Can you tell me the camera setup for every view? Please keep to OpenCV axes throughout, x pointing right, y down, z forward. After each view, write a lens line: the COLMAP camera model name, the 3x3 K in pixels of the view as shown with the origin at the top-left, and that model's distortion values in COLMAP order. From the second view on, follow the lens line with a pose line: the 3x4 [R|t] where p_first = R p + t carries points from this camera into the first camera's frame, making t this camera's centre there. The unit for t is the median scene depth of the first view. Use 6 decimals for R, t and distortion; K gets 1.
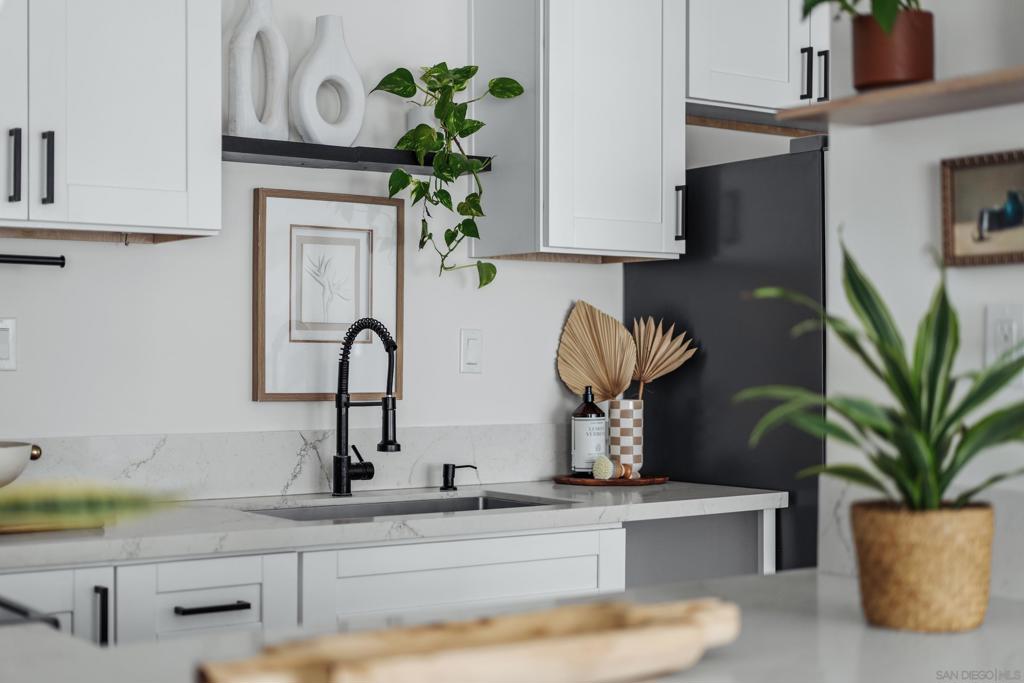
lens RADIAL K [[1607.9, 0, 512.0], [0, 1607.9, 341.5], [0, 0, 1]] dist [0.007167, 0.049470]
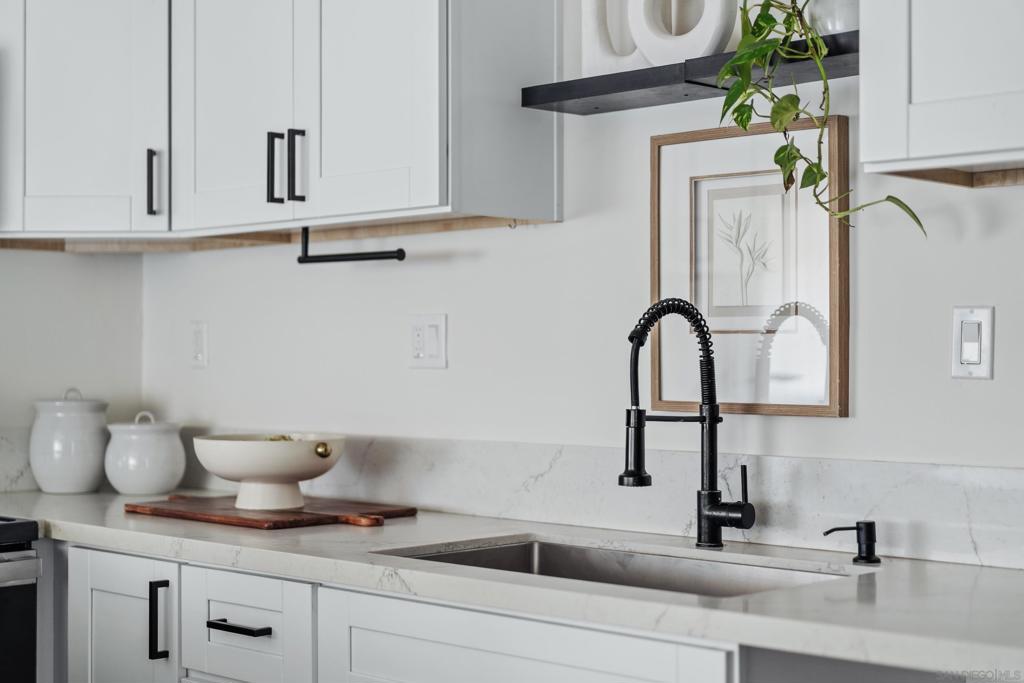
lens RADIAL K [[1607.9, 0, 512.0], [0, 1607.9, 341.5], [0, 0, 1]] dist [0.007167, 0.049470]
pose [[0.168472, -0.013467, -0.985615, 0.606090], [0.010871, 0.999871, -0.011804, 0.012464], [0.985647, -0.008726, 0.168596, 0.814533]]
